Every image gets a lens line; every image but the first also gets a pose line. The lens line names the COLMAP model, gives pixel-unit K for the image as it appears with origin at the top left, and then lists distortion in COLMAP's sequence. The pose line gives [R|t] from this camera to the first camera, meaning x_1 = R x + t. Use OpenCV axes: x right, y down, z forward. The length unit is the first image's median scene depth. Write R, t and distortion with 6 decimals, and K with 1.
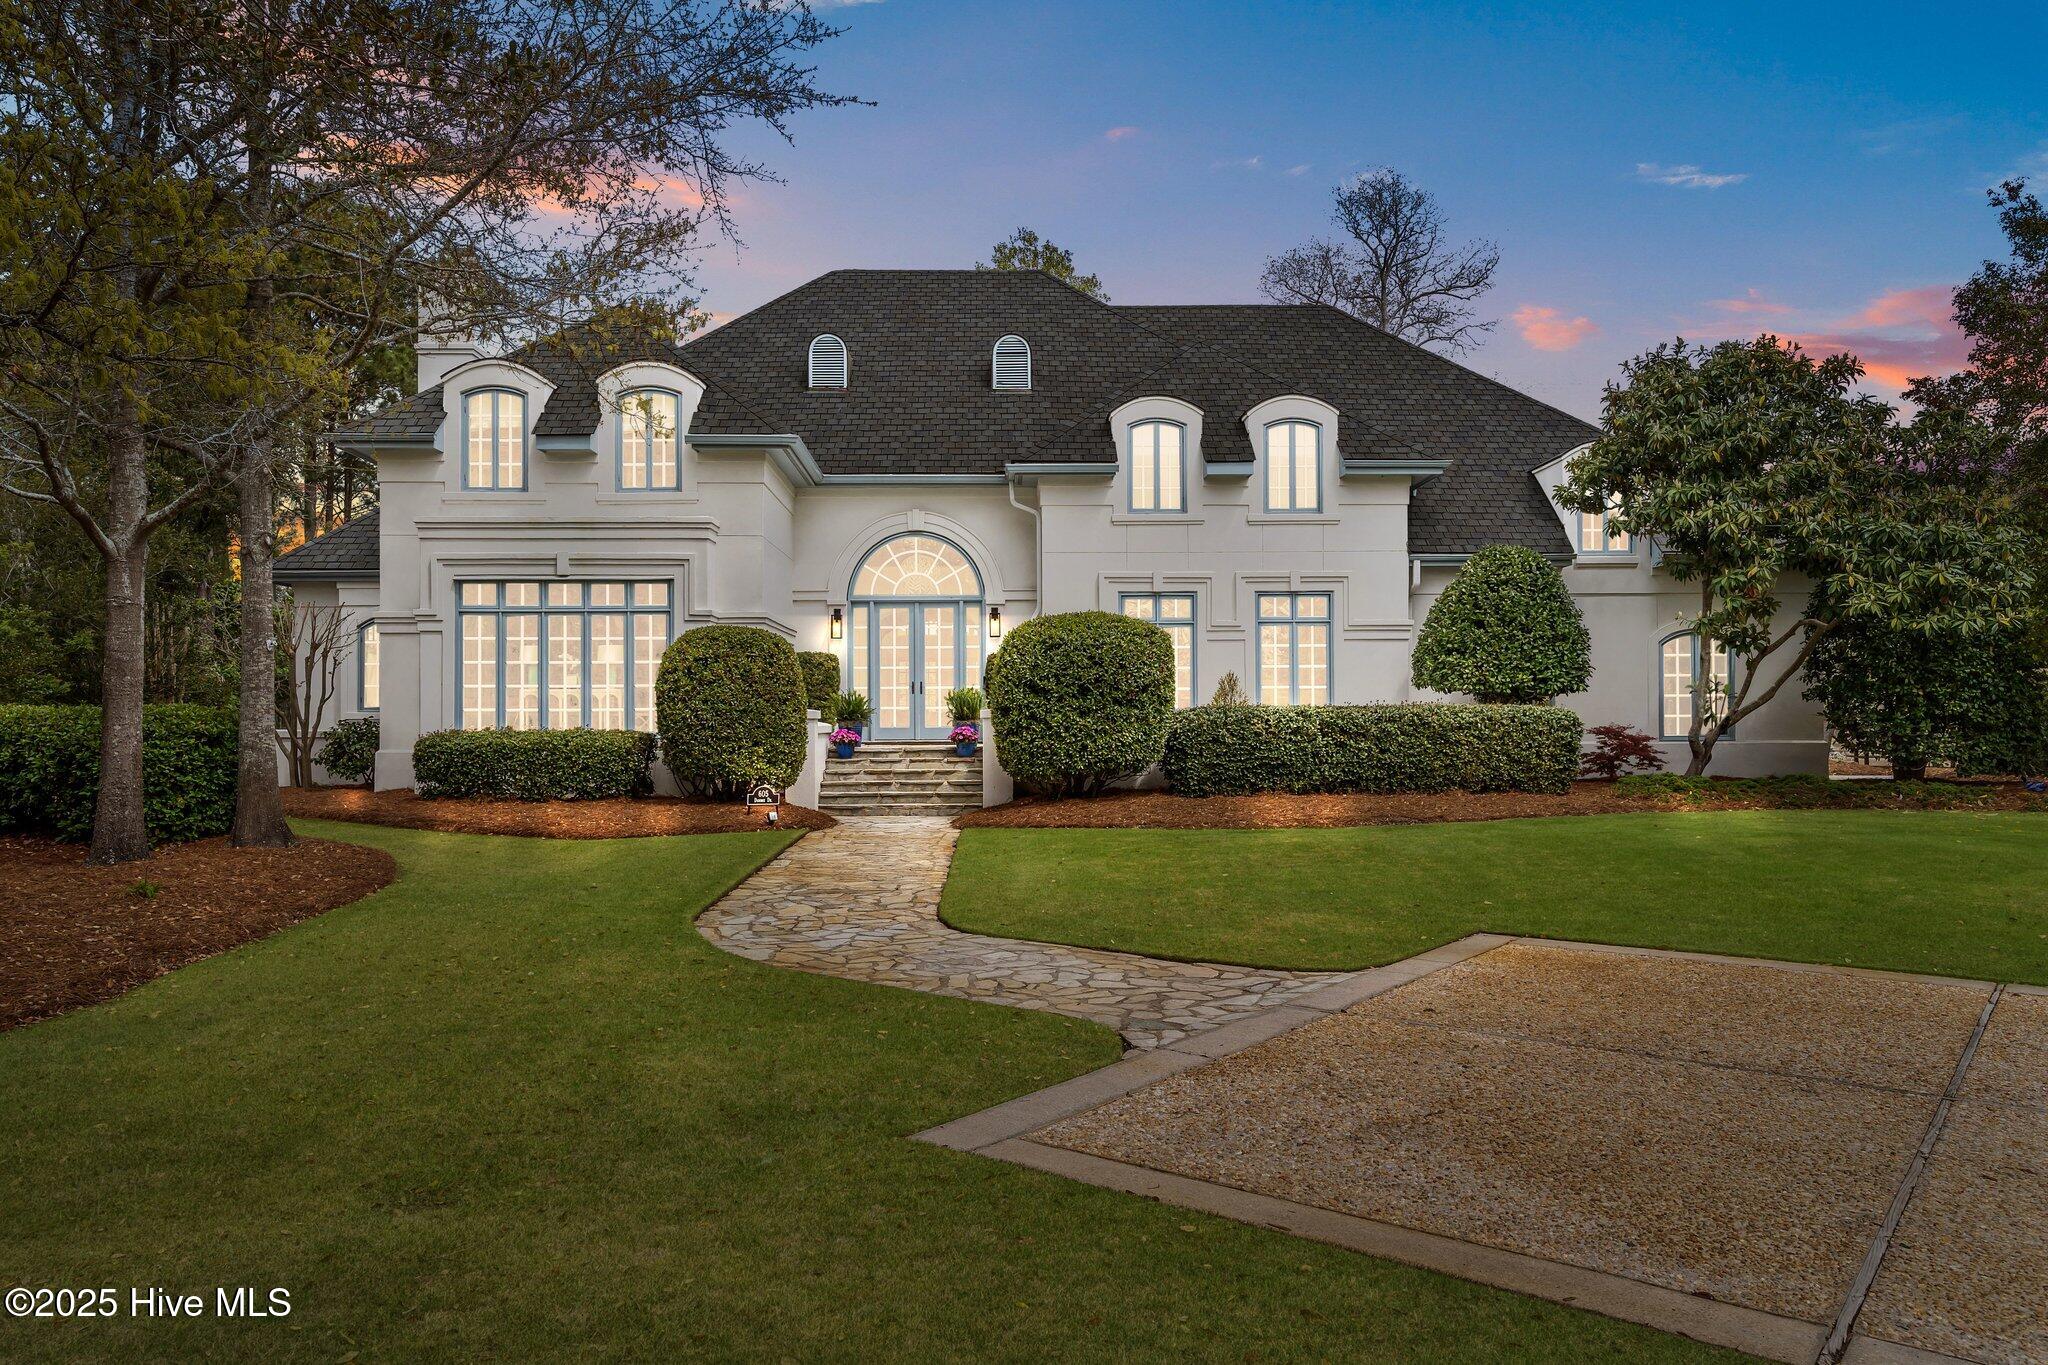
lens RADIAL K [[1428.5, 0, 1021.7], [0, 1428.5, 699.2], [0, 0, 1]] dist [0.001933, 0.000186]
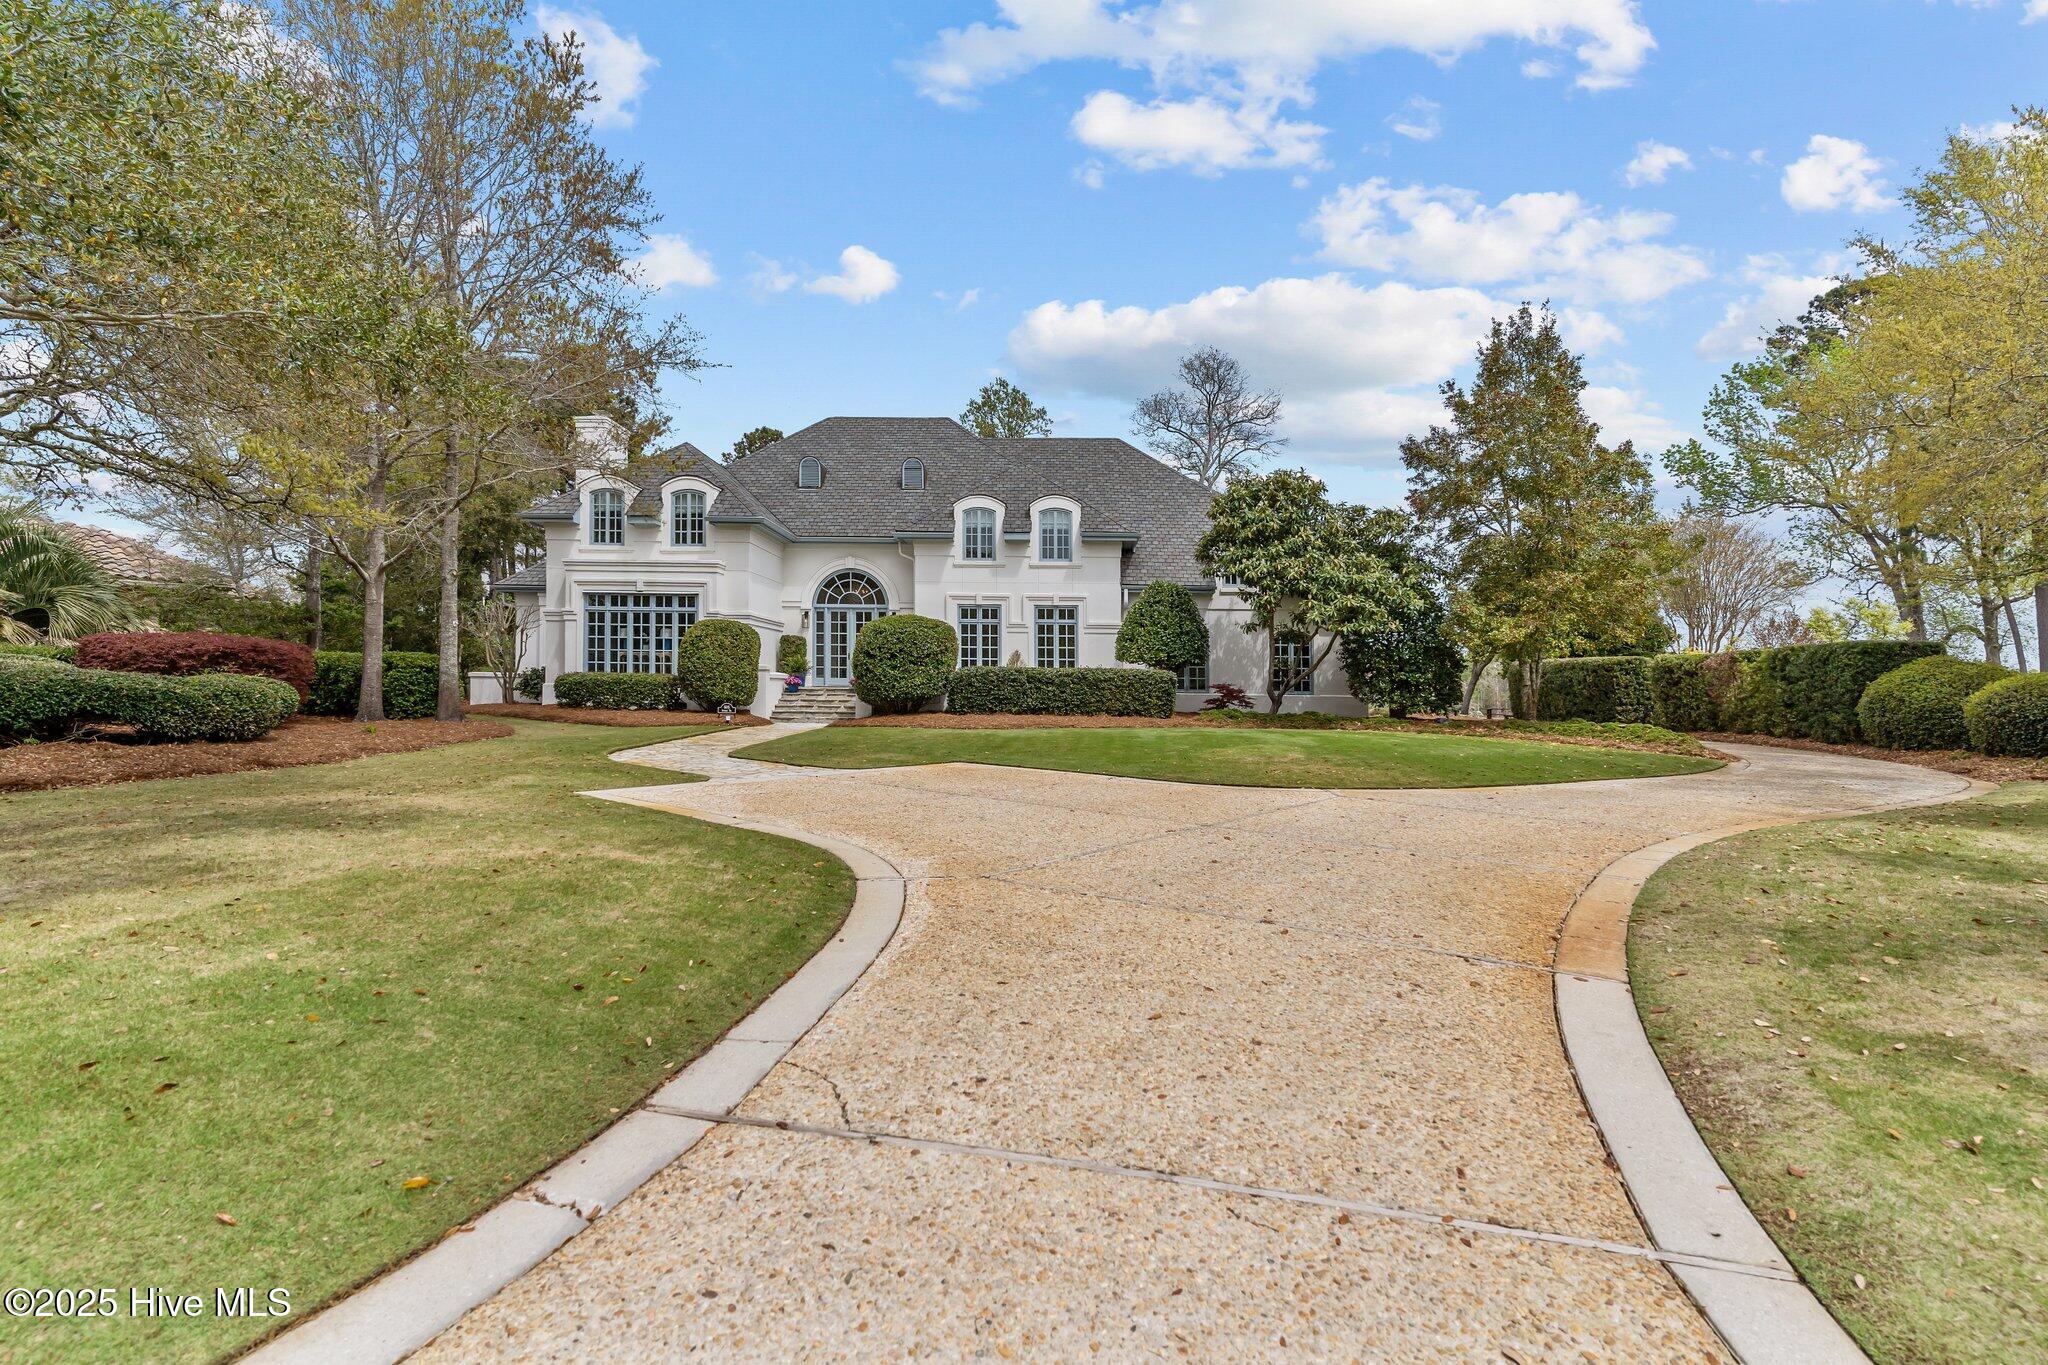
lens RADIAL K [[961.0, 0, 1024.0], [0, 961.0, 682.5], [0, 0, 1]] dist [-0.002414, -0.000200]
pose [[0.998678, 0.018841, -0.047825, 0.242652], [-0.018509, 0.999801, 0.007387, 0.014476], [0.047954, -0.006492, 0.998828, -0.230091]]
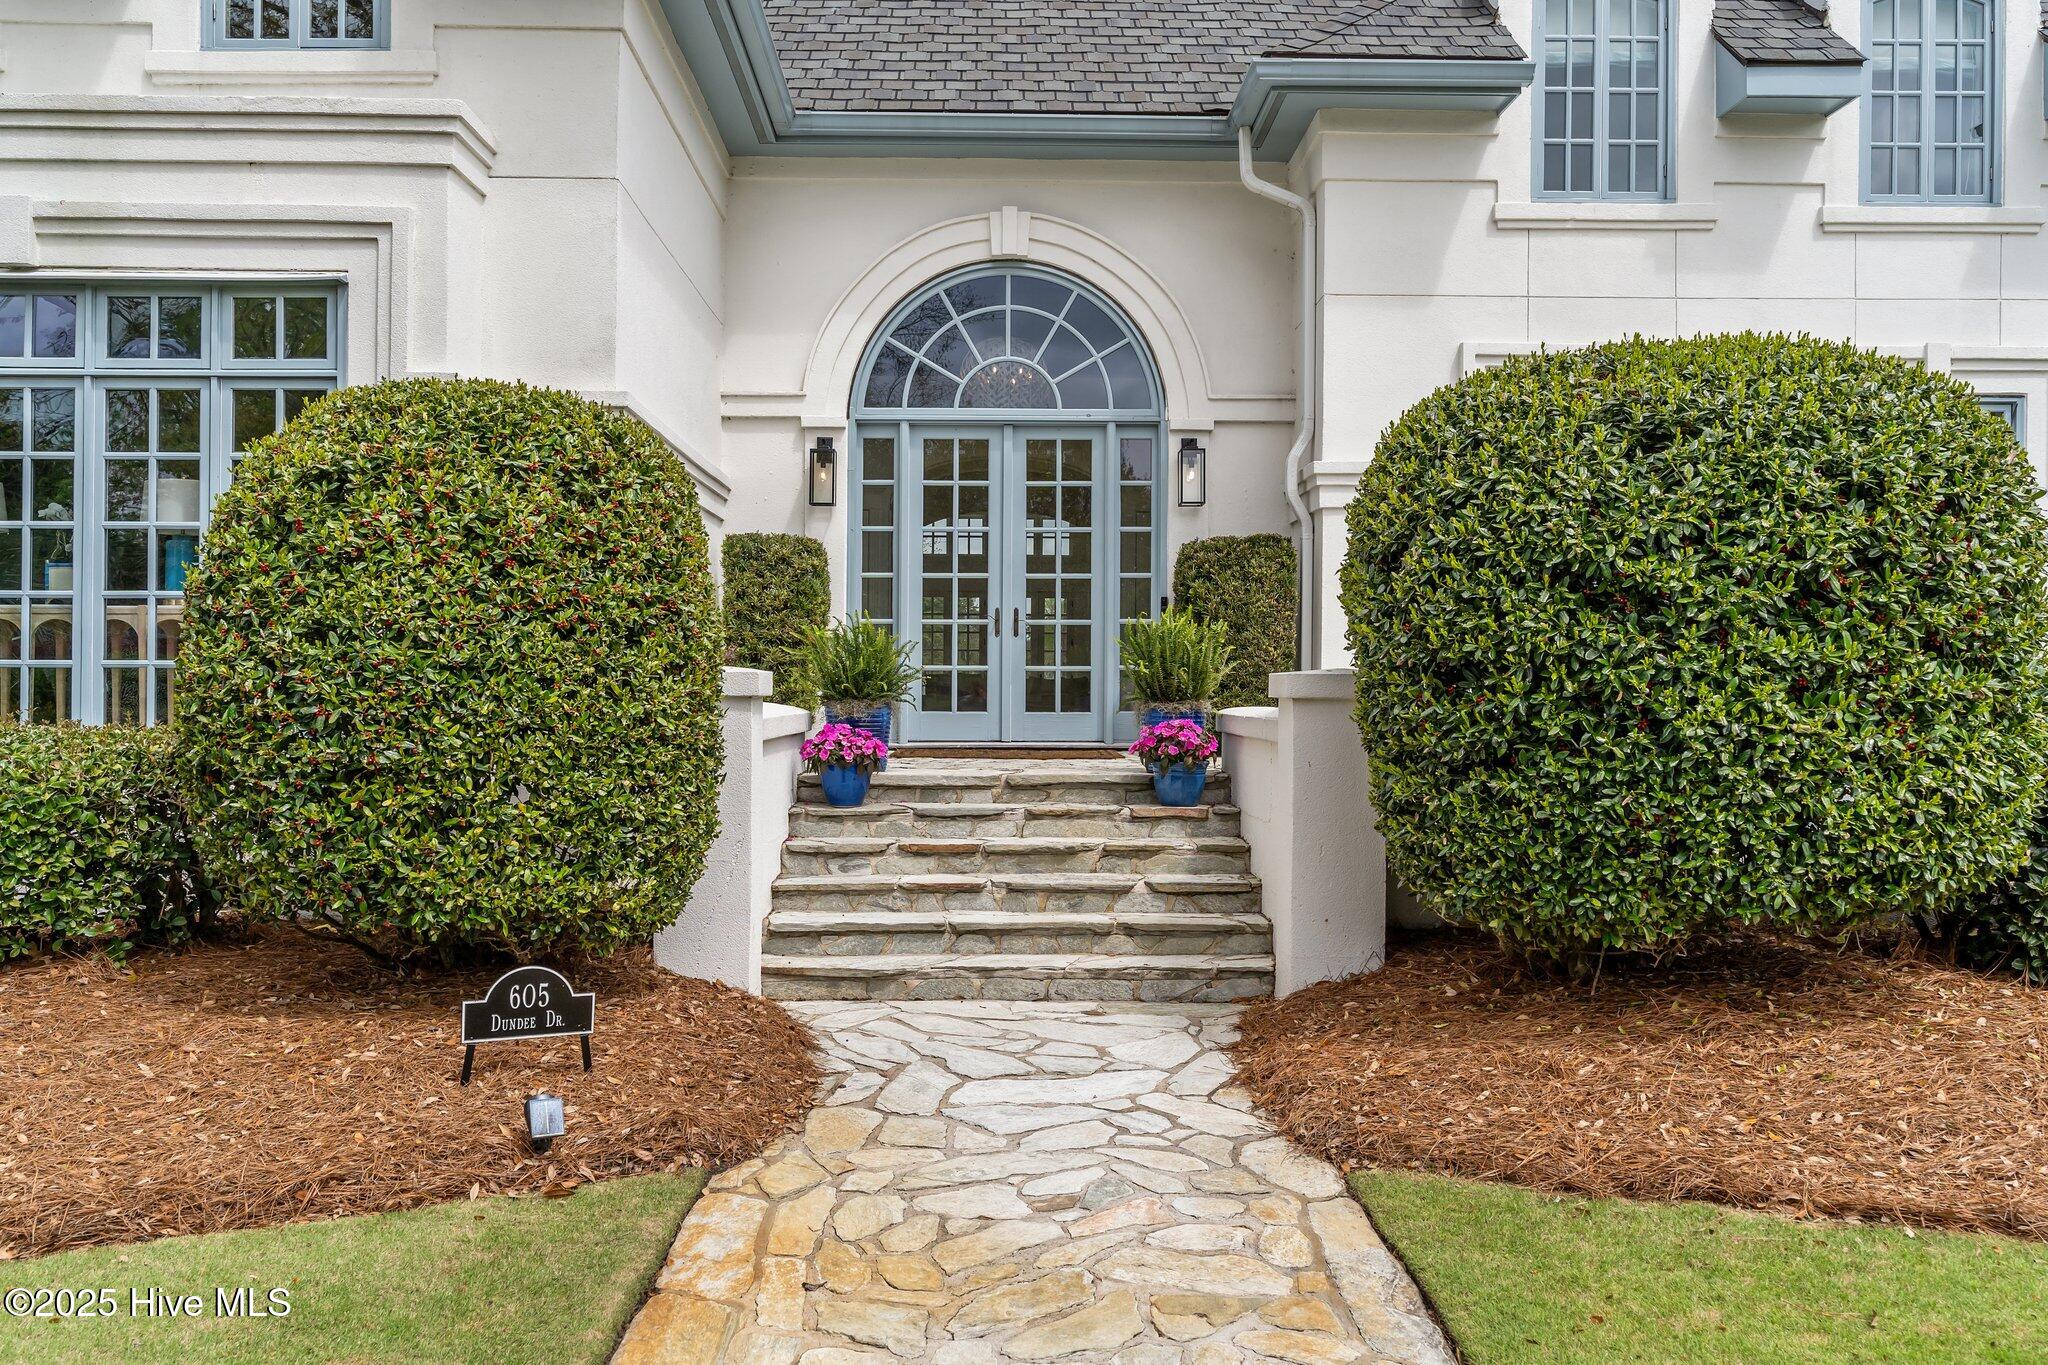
lens RADIAL K [[1559.2, 0, 1023.7], [0, 1559.2, 628.9], [0, 0, 1]] dist [0.006971, 0.001544]
pose [[0.999961, 0.008603, 0.002218, -0.082943], [-0.008550, 0.999699, -0.022982, 0.005992], [-0.002415, 0.022962, 0.999733, 0.633276]]
